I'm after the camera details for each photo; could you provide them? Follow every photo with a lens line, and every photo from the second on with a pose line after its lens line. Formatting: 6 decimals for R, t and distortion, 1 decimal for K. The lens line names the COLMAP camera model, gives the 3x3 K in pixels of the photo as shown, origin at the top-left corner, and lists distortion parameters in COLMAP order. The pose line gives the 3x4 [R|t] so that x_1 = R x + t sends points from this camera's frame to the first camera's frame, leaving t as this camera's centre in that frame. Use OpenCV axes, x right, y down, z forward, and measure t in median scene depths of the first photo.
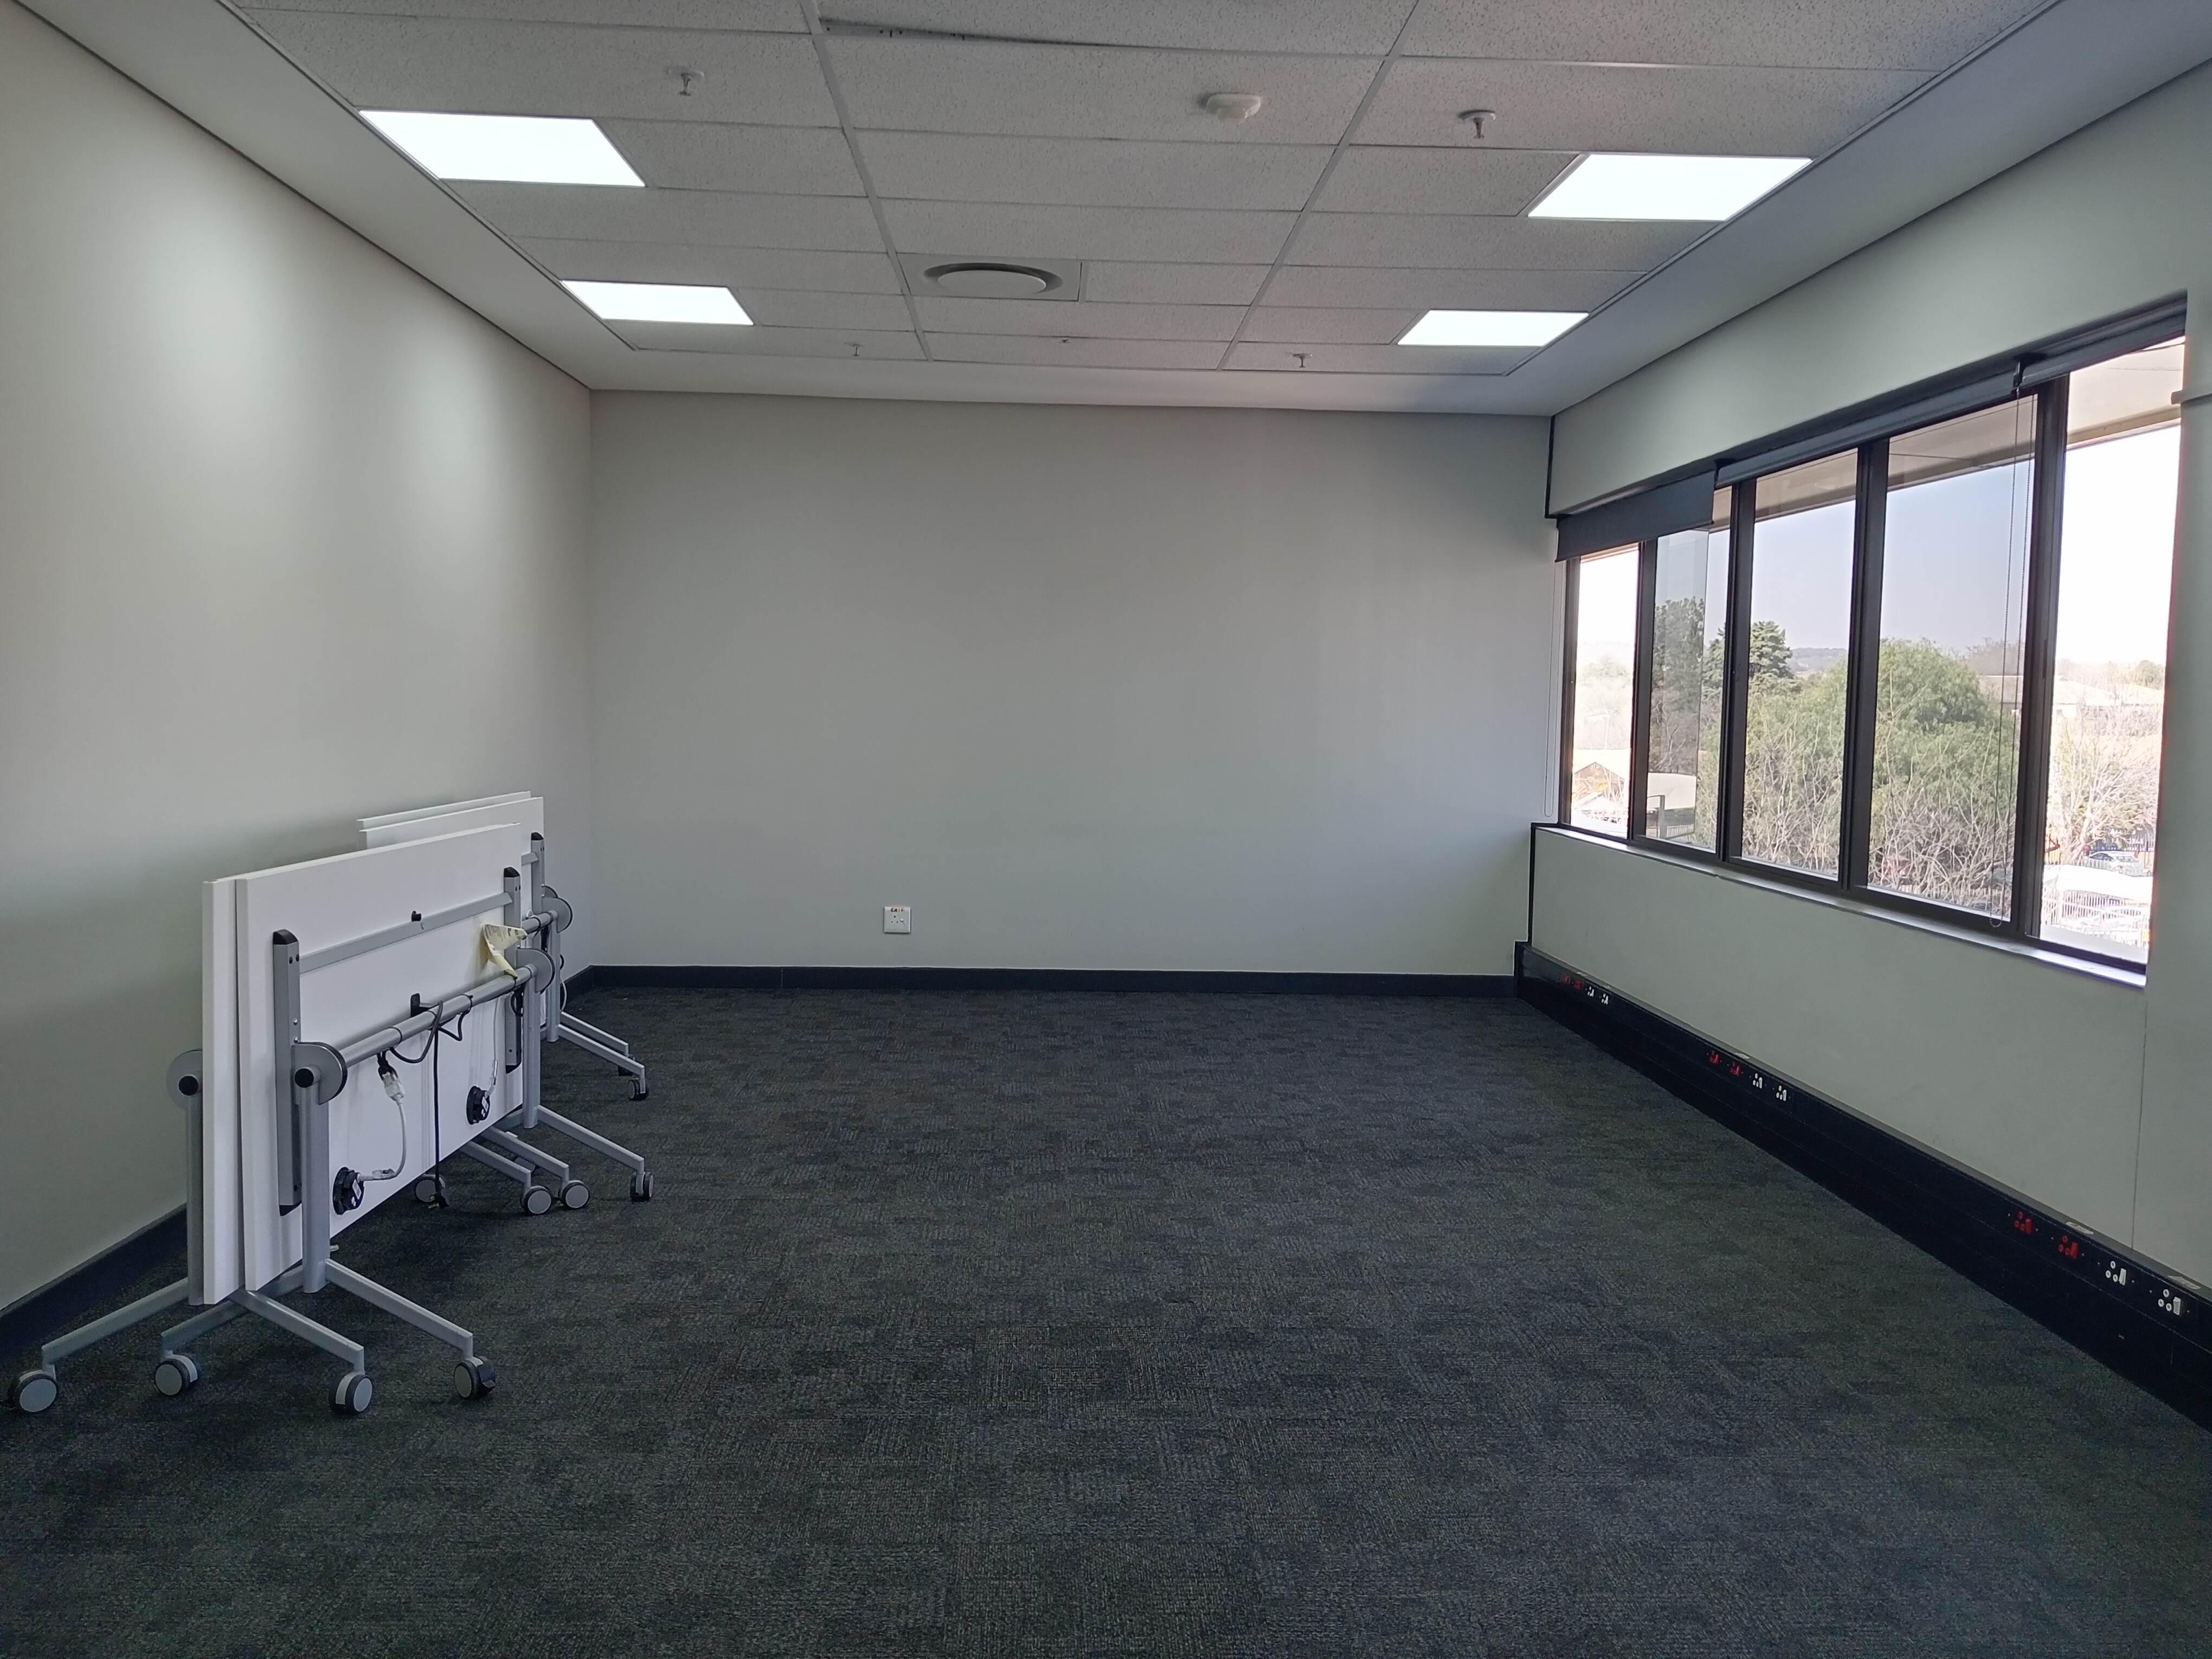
lens RADIAL K [[1709.2, 0, 1104.4], [0, 1709.2, 830.8], [0, 0, 1]] dist [0.033609, -0.071276]
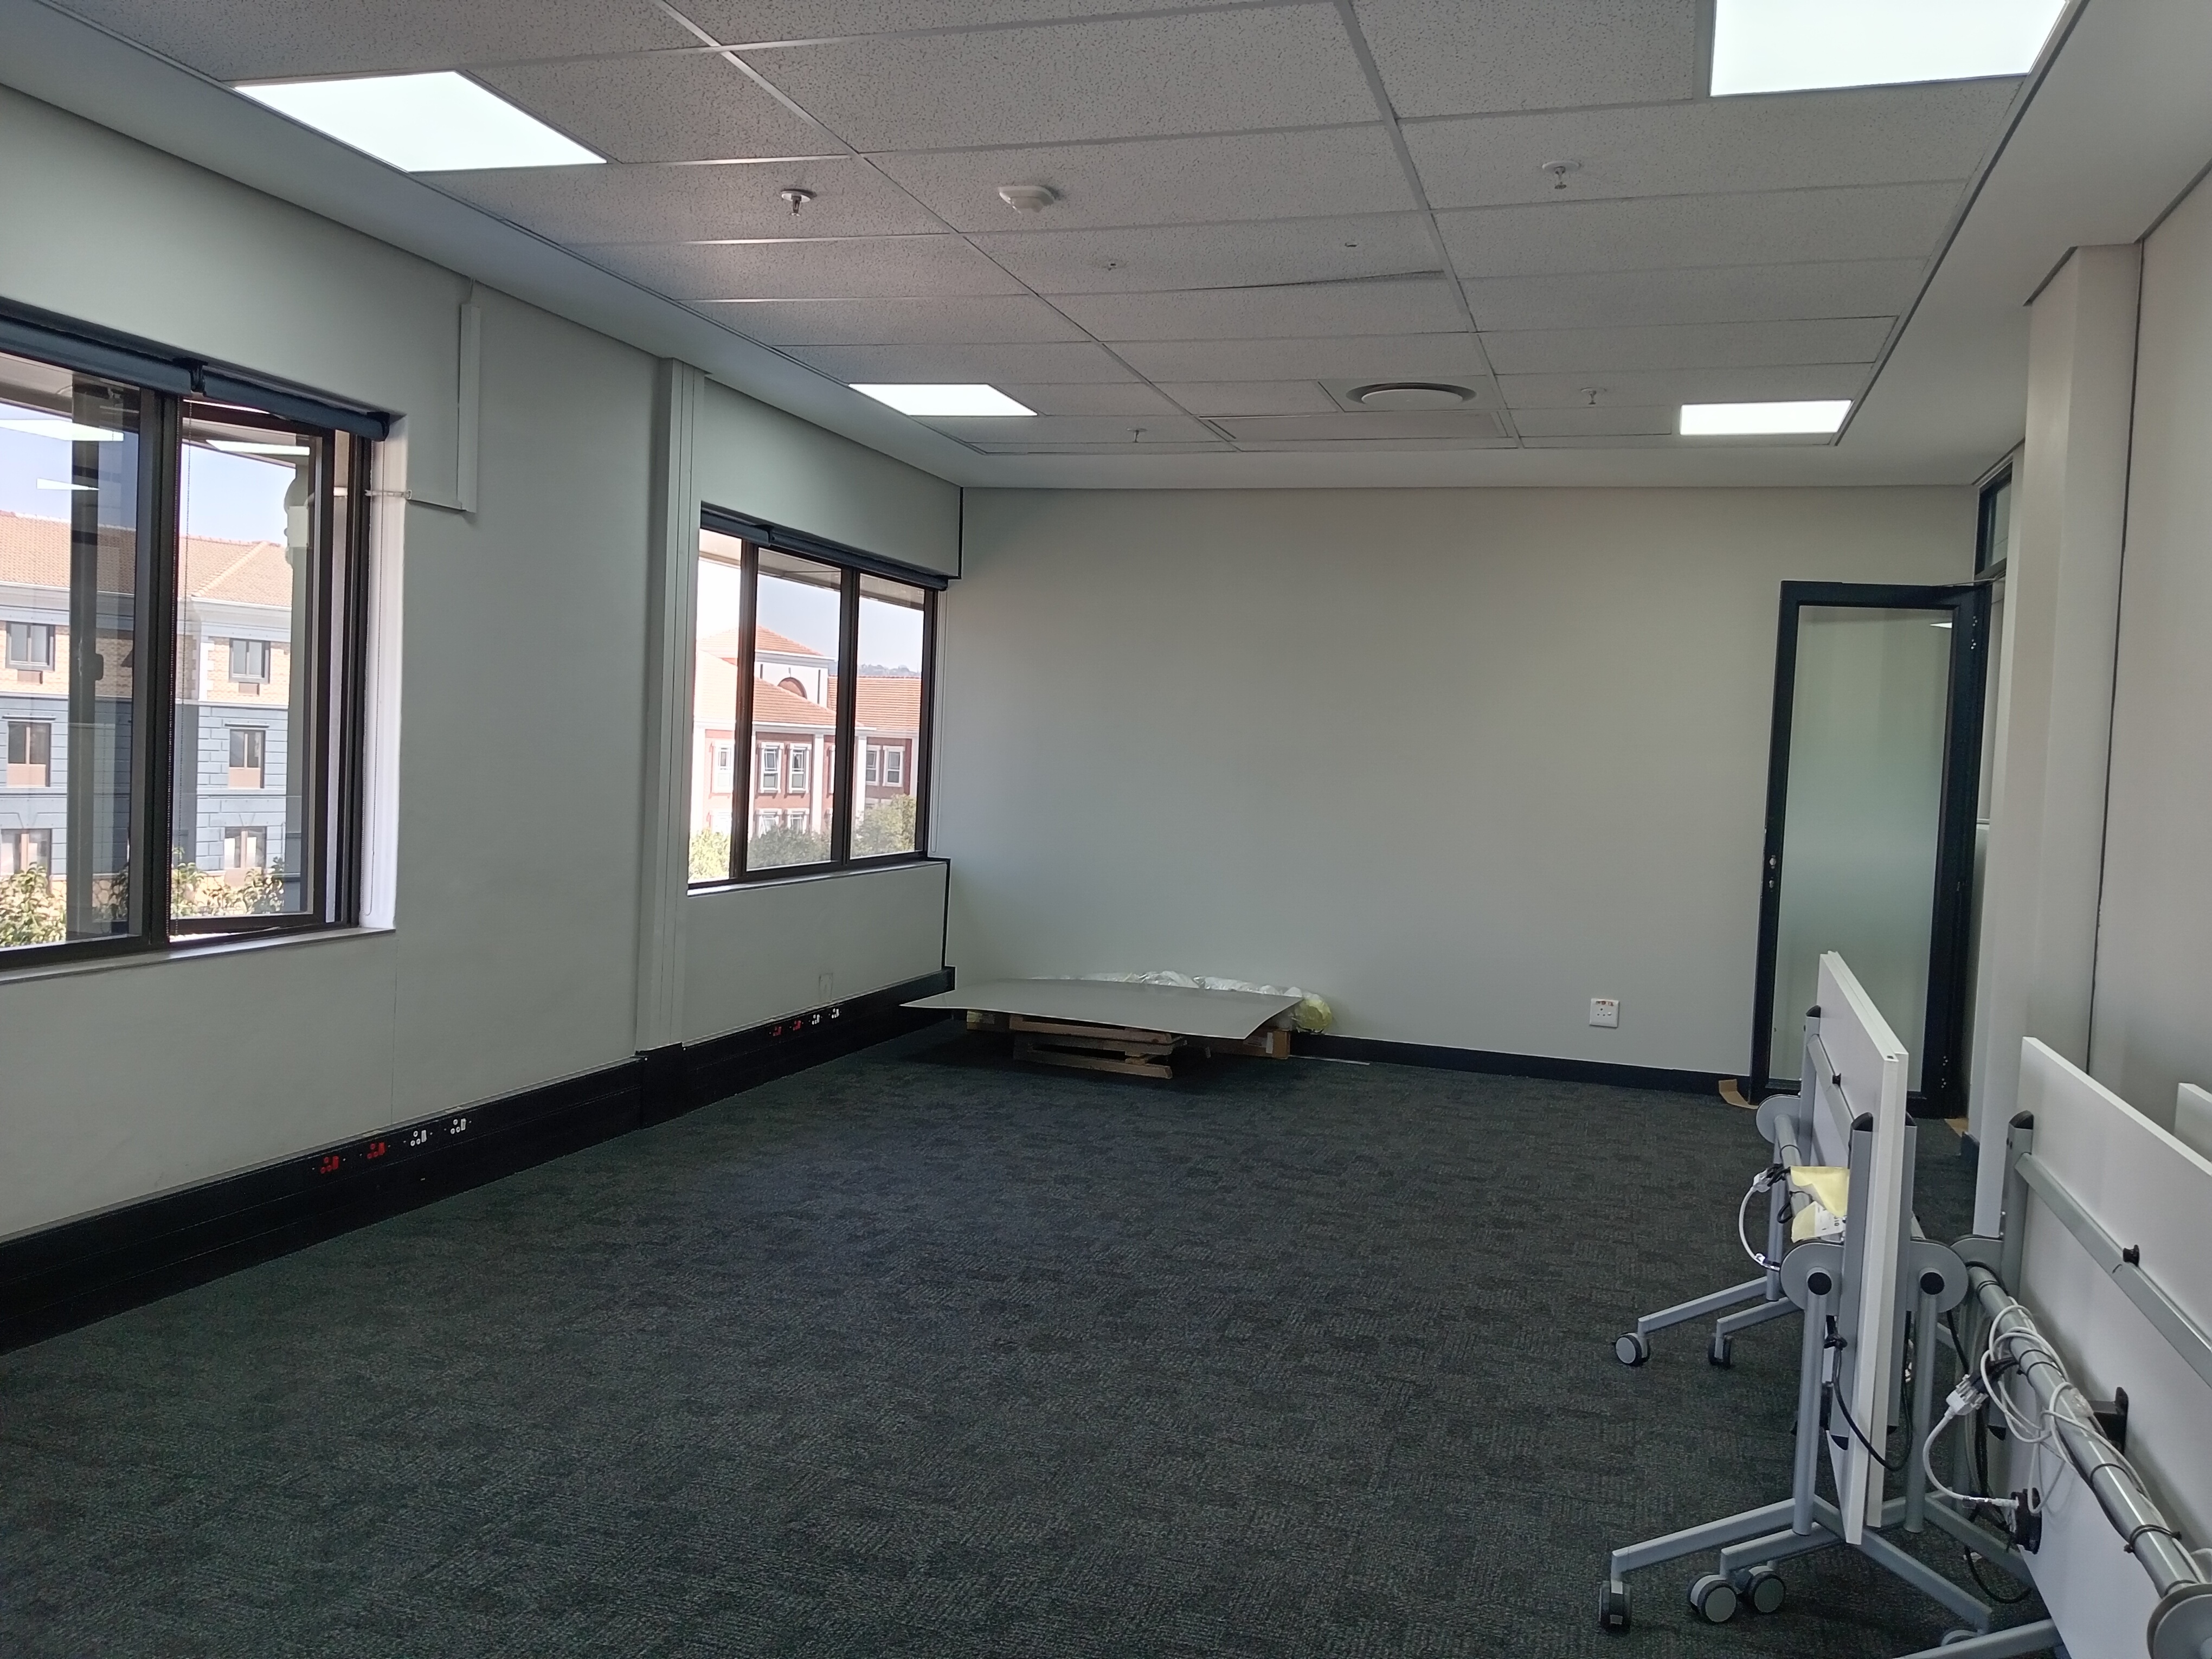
lens RADIAL K [[1709.2, 0, 1112.6], [0, 1709.2, 819.1], [0, 0, 1]] dist [0.033609, -0.071276]
pose [[-0.941719, -0.078102, 0.327210, -0.344488], [-0.039178, 0.991520, 0.123910, -0.177509], [-0.334113, 0.103869, -0.936792, 1.992180]]
